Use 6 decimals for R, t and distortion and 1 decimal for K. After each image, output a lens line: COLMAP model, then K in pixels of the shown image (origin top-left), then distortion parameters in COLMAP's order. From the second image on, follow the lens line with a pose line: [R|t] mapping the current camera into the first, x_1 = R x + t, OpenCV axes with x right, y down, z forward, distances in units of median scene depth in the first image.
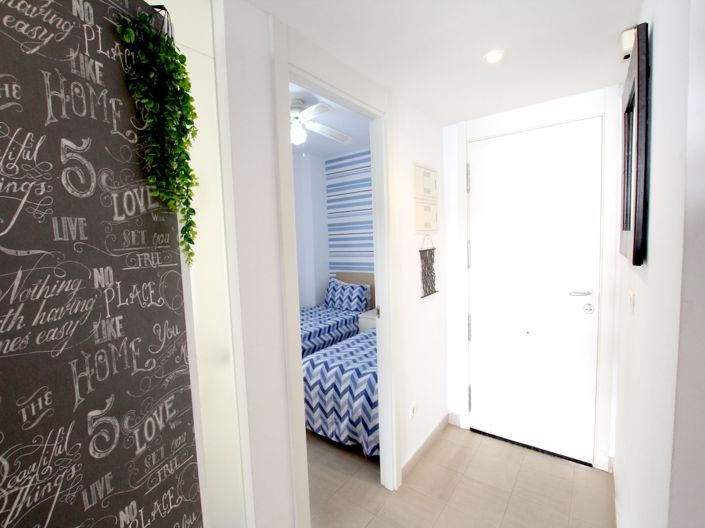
lens RADIAL K [[333.4, 0, 355.8], [0, 333.4, 262.5], [0, 0, 1]] dist [-0.022687, 0.000193]
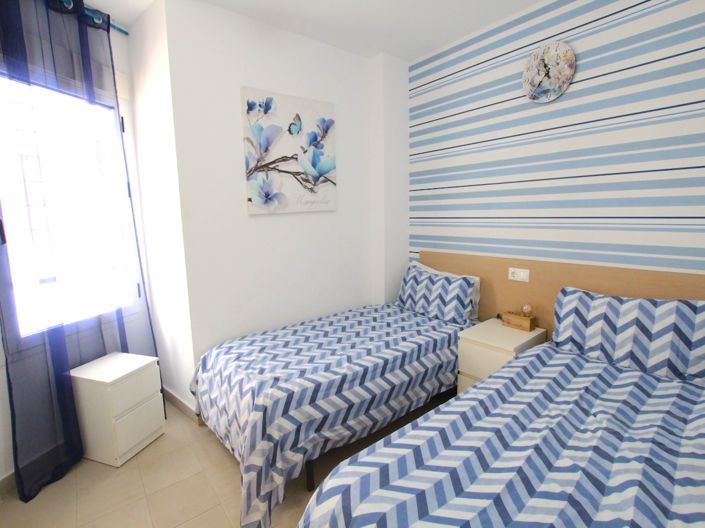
lens RADIAL K [[333.4, 0, 355.8], [0, 333.4, 262.5], [0, 0, 1]] dist [-0.022687, 0.000193]
pose [[0.969852, 0.045911, -0.239329, -0.028720], [-0.026631, 0.996178, 0.083182, 0.001541], [0.242234, -0.074301, 0.967369, 0.418490]]
